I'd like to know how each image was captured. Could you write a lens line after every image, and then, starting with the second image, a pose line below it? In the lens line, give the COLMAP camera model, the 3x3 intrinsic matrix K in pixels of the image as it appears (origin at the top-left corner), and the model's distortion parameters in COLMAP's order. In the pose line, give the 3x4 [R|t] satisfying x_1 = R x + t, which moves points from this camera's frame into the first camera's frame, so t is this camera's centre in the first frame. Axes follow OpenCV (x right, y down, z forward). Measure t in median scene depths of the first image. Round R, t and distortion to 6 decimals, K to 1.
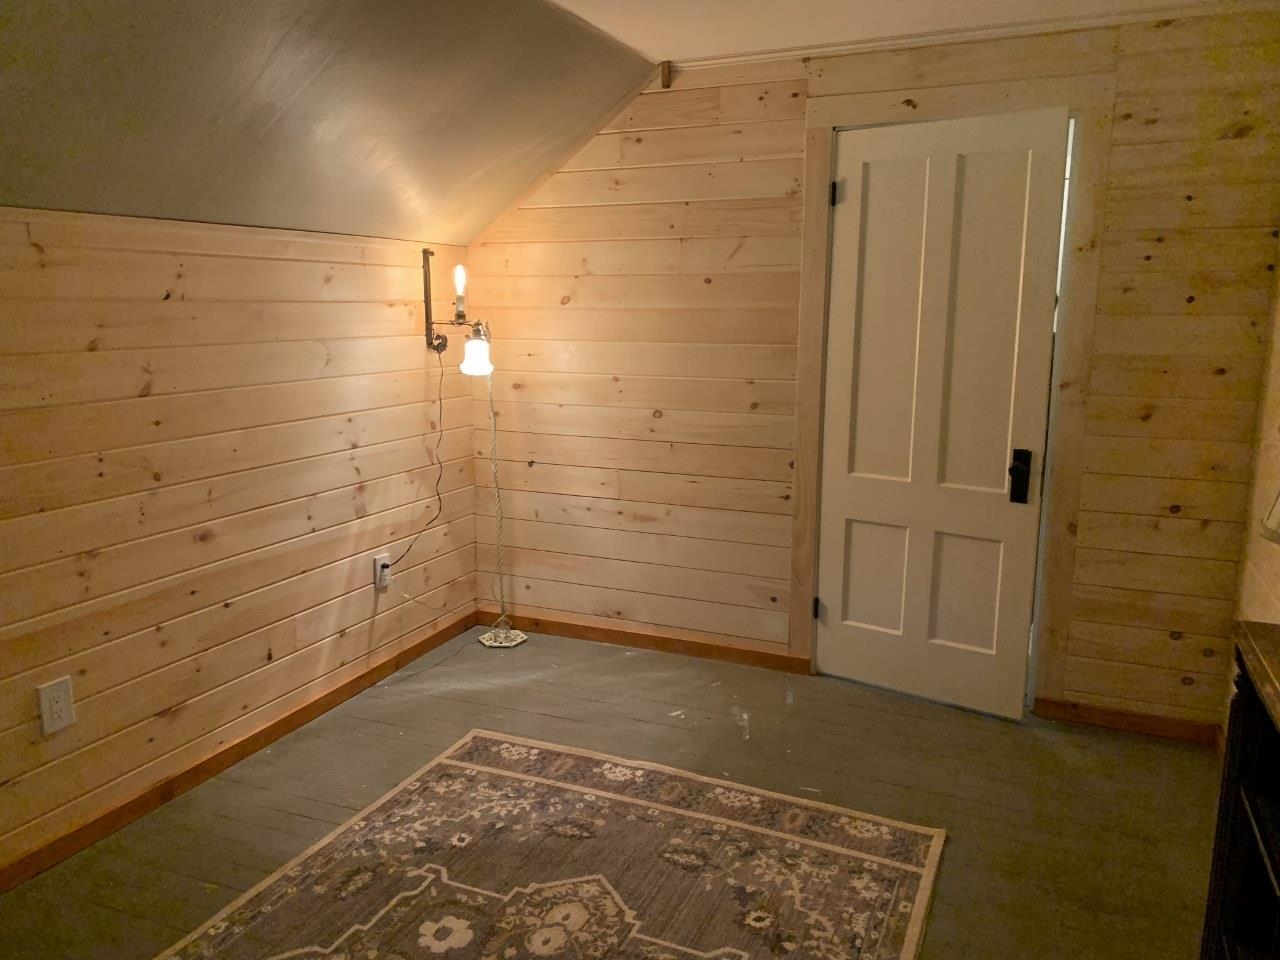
lens RADIAL K [[967.3, 0, 622.3], [0, 967.3, 484.6], [0, 0, 1]] dist [0.079671, -0.115682]
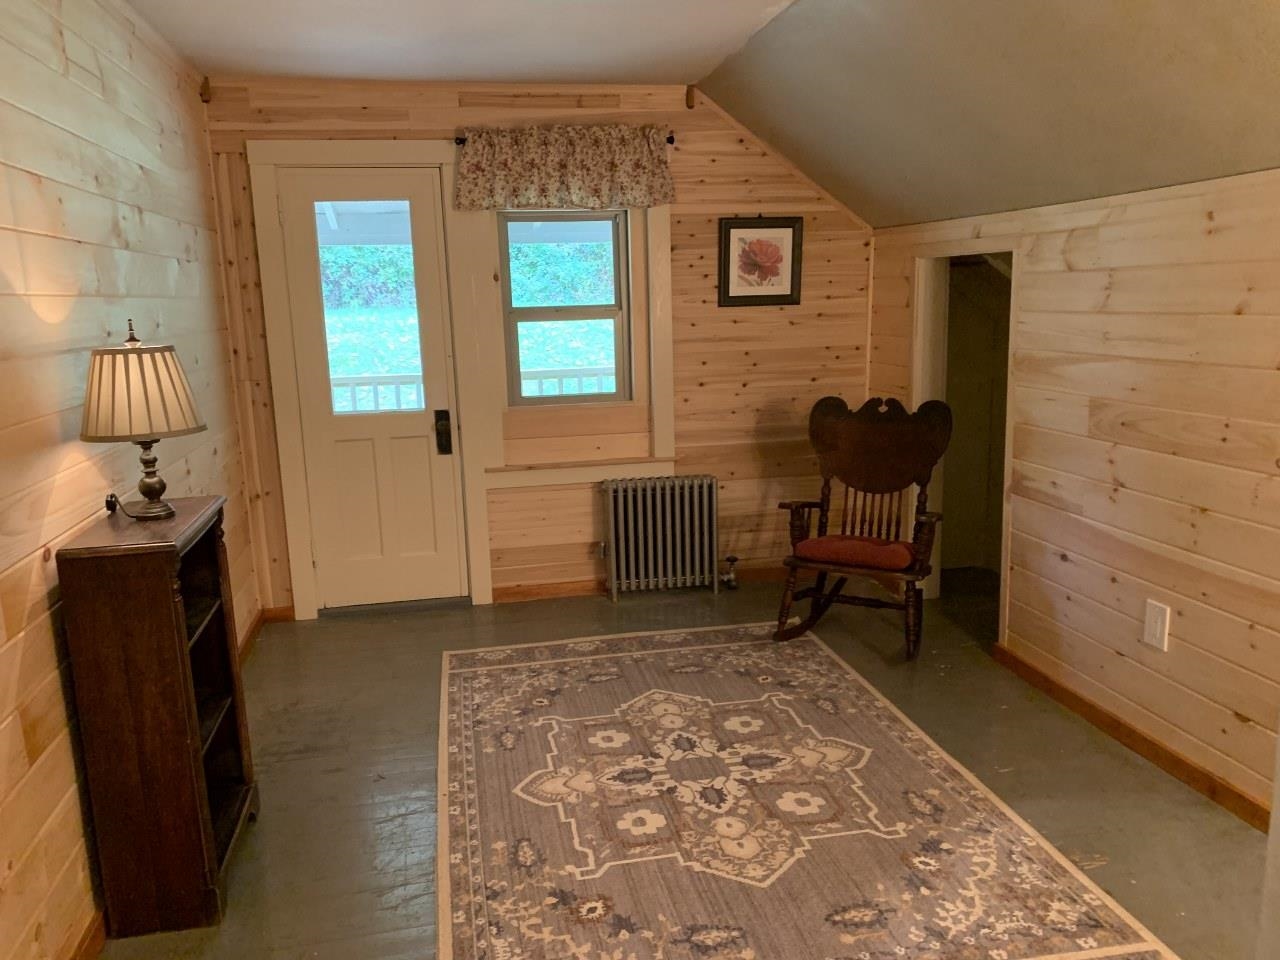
lens RADIAL K [[967.3, 0, 622.3], [0, 967.3, 484.6], [0, 0, 1]] dist [0.079671, -0.115682]
pose [[-0.811299, 0.134039, -0.569058, 0.587465], [-0.080620, 0.938413, 0.335979, -0.276495], [0.579046, 0.318457, -0.750527, 1.539933]]
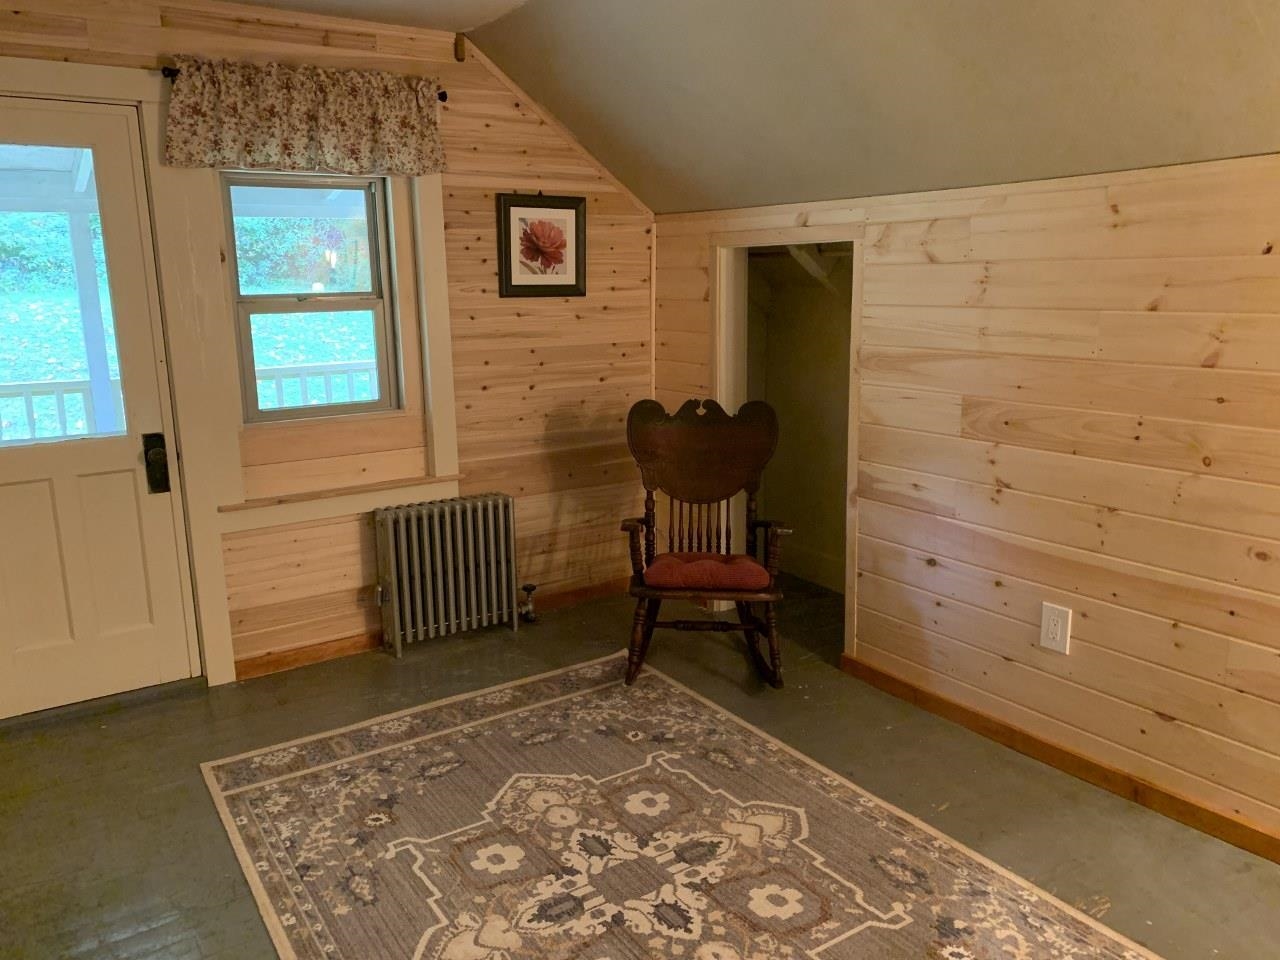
lens RADIAL K [[977.7, 0, 628.7], [0, 977.7, 471.8], [0, 0, 1]] dist [0.062375, -0.111379]
pose [[-0.526615, 0.175452, -0.831801, 0.610505], [-0.141592, 0.946699, 0.289330, -0.208534], [0.838229, 0.270142, -0.473704, 1.148388]]
